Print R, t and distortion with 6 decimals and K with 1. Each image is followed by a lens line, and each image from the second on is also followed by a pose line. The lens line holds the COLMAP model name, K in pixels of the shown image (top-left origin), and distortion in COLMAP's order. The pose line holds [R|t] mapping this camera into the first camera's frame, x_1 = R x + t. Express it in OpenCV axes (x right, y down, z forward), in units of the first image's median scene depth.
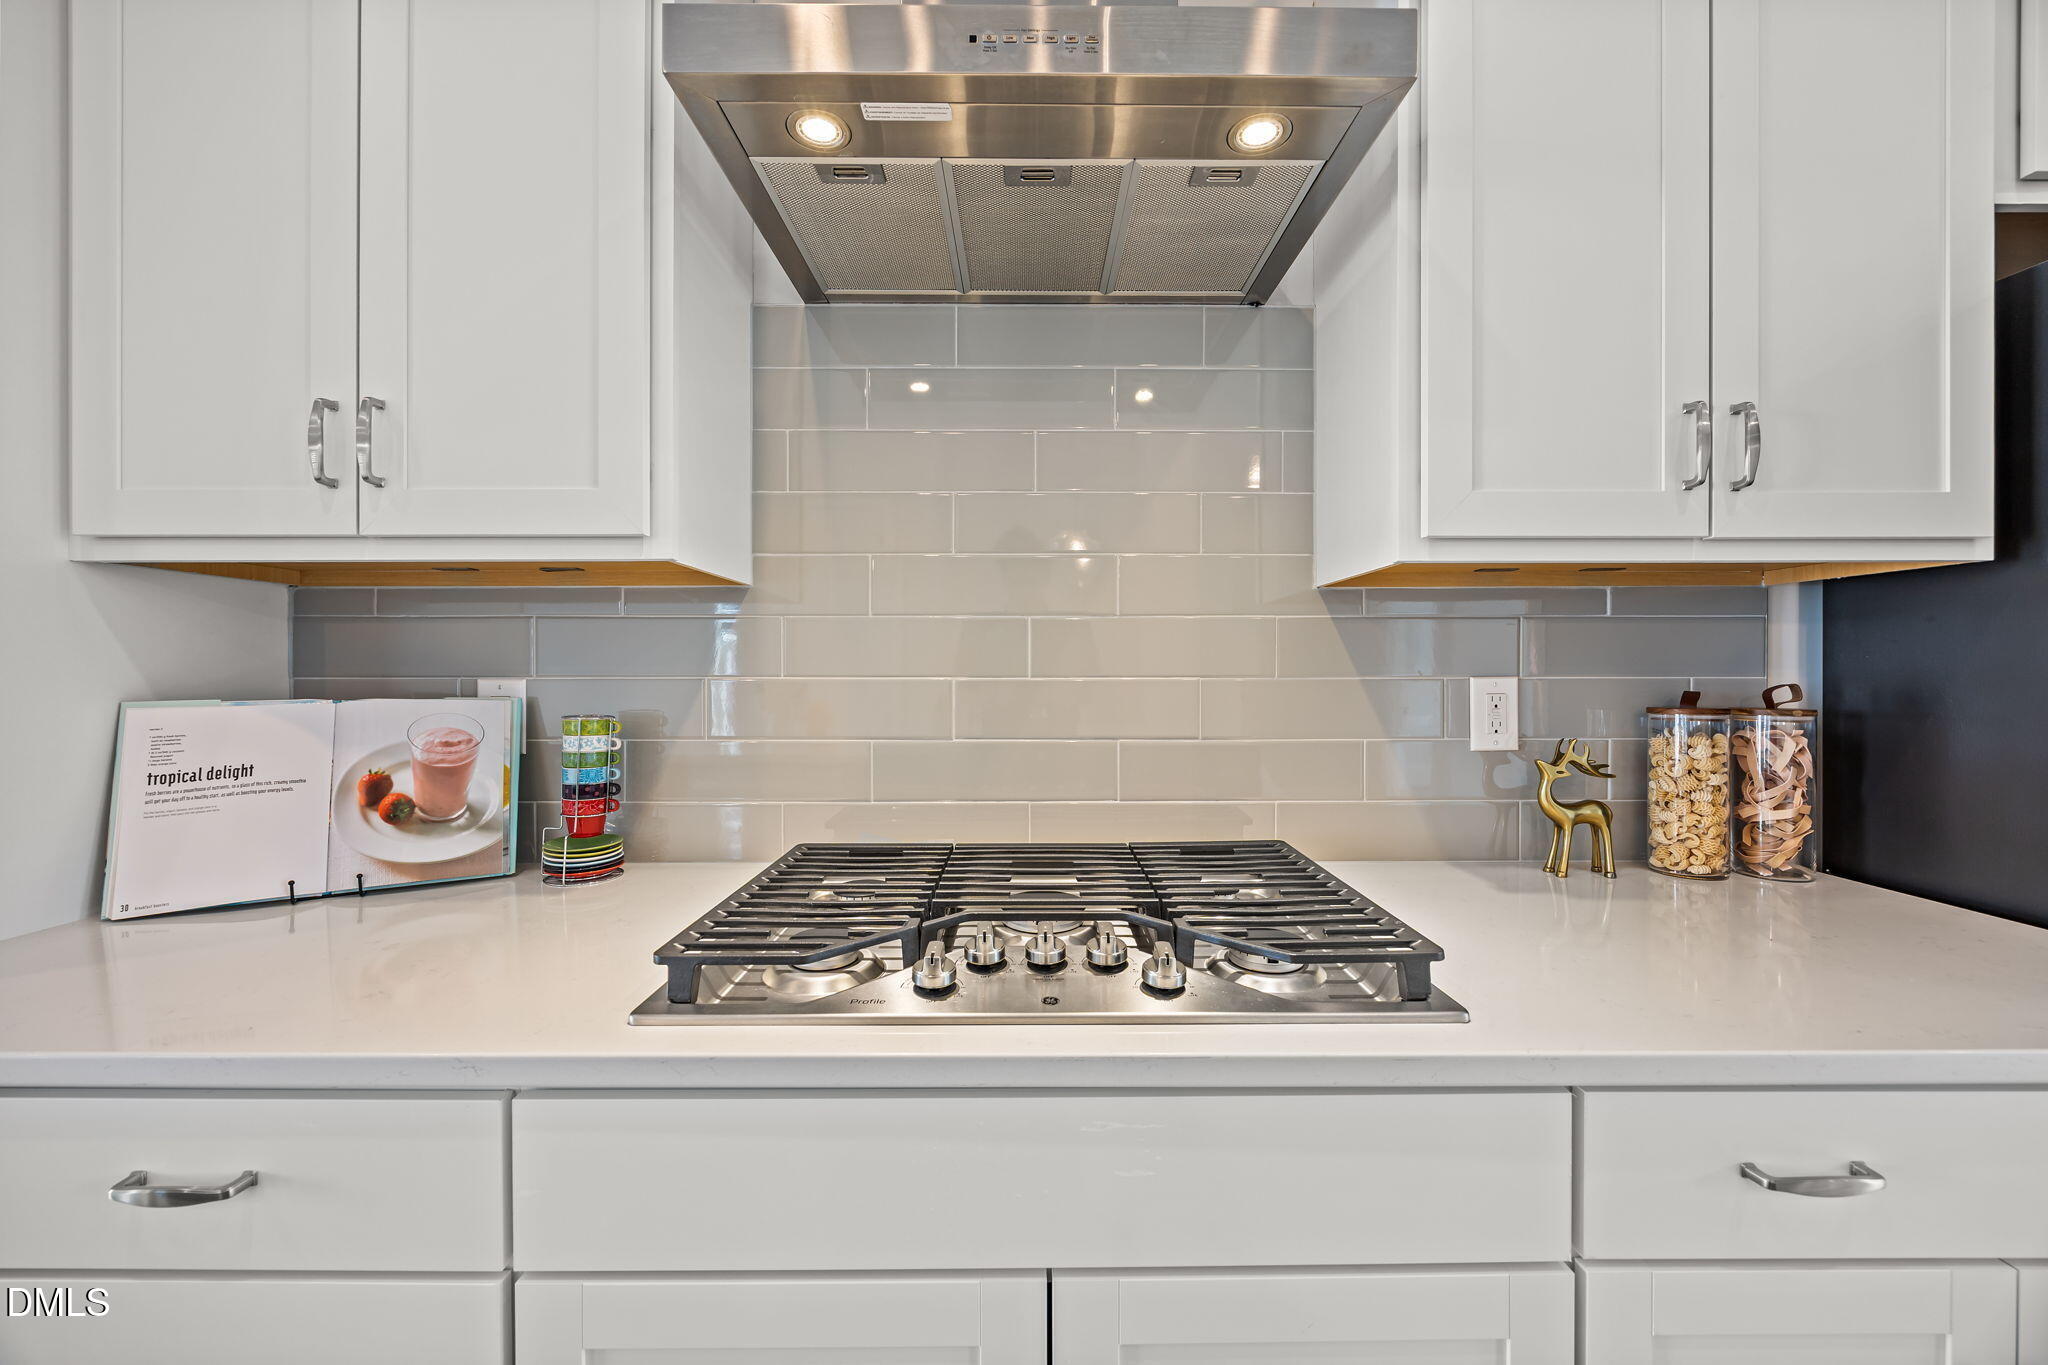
lens RADIAL K [[787.2, 0, 1021.5], [0, 787.2, 682.8], [0, 0, 1]] dist [-0.001457, 0.000199]
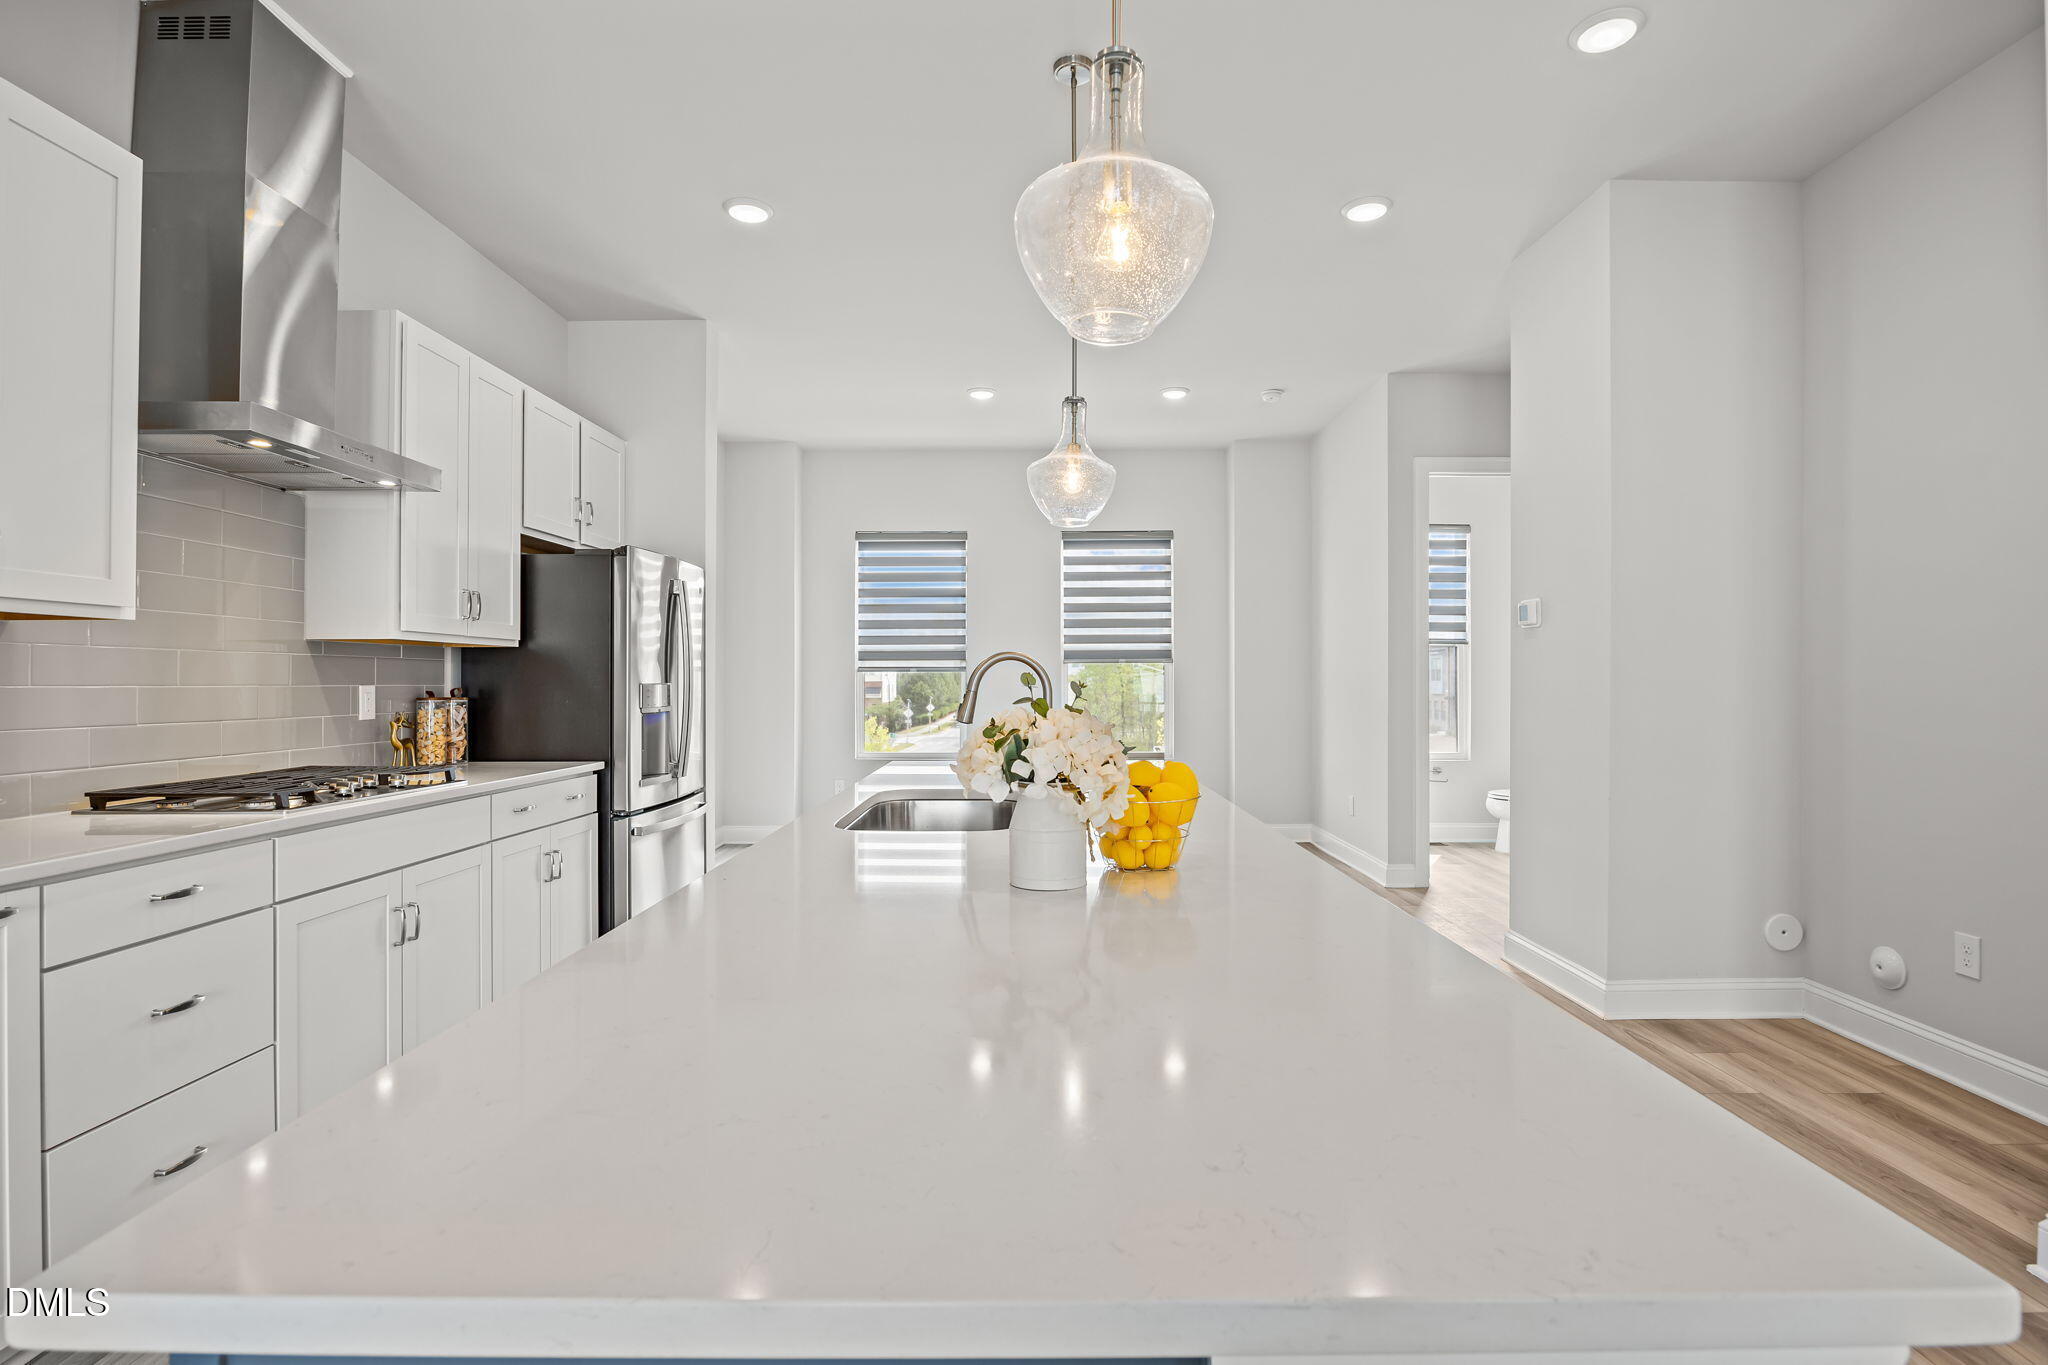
lens RADIAL K [[977.9, 0, 1011.6], [0, 977.9, 665.6], [0, 0, 1]] dist [-0.011432, 0.000611]
pose [[0.017519, 0.018878, 0.999668, -2.197420], [0.011102, 0.999756, -0.019074, 0.010279], [-0.999785, 0.011433, 0.017306, -0.868583]]
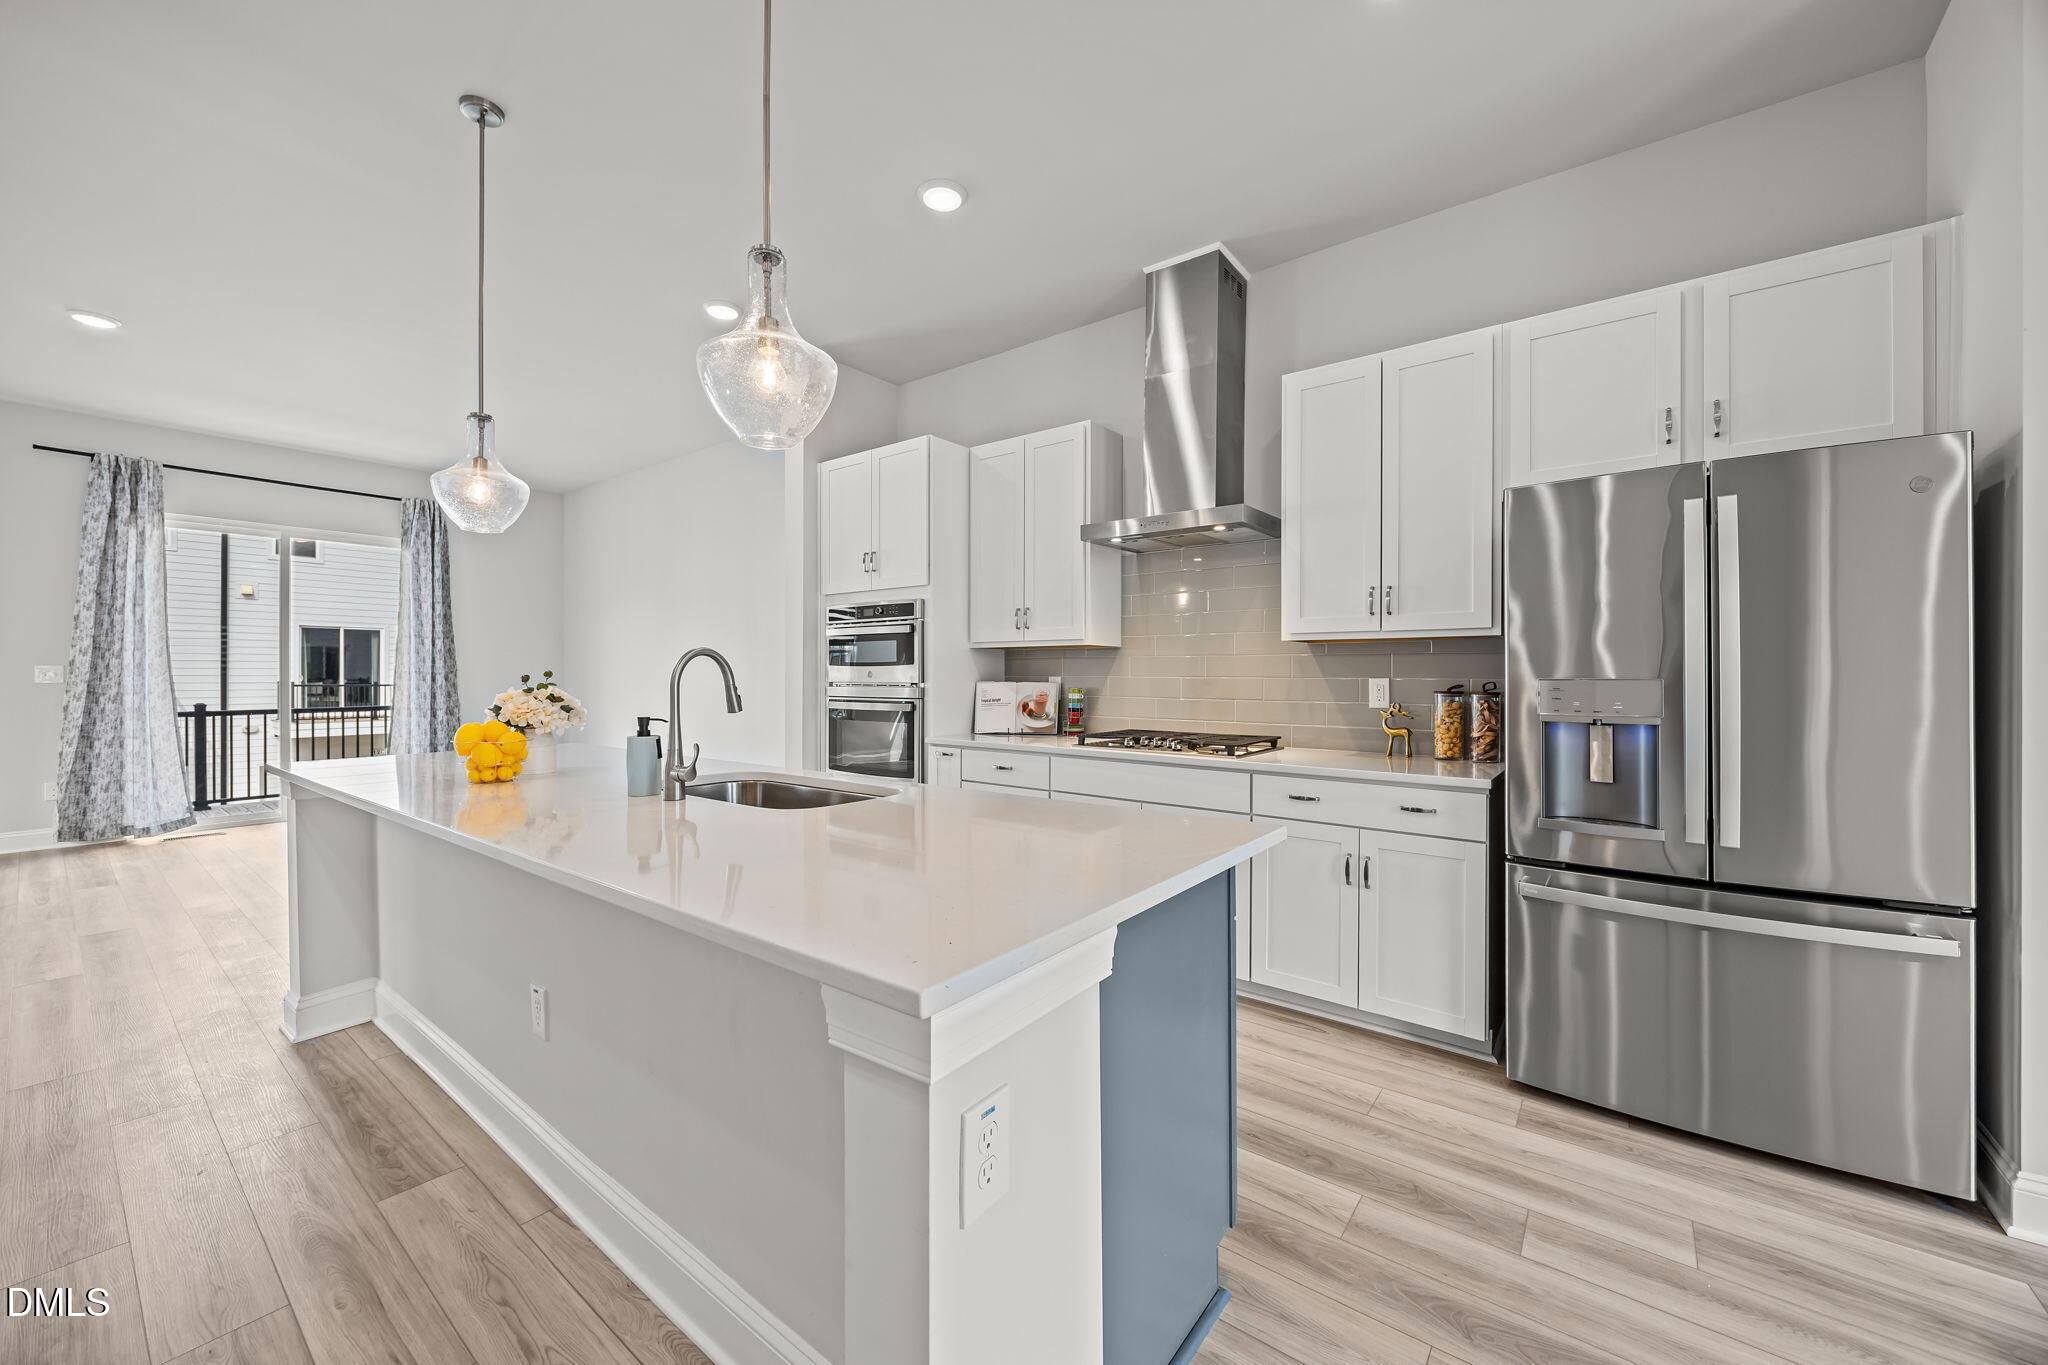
lens RADIAL K [[764.1, 0, 1022.8], [0, 764.1, 677.3], [0, 0, 1]] dist [-0.001719, -0.000263]
pose [[0.793058, 0.005321, -0.609122, 1.256595], [-0.008877, 0.999957, -0.002823, 0.008710], [0.609081, 0.007646, 0.793071, -1.721186]]
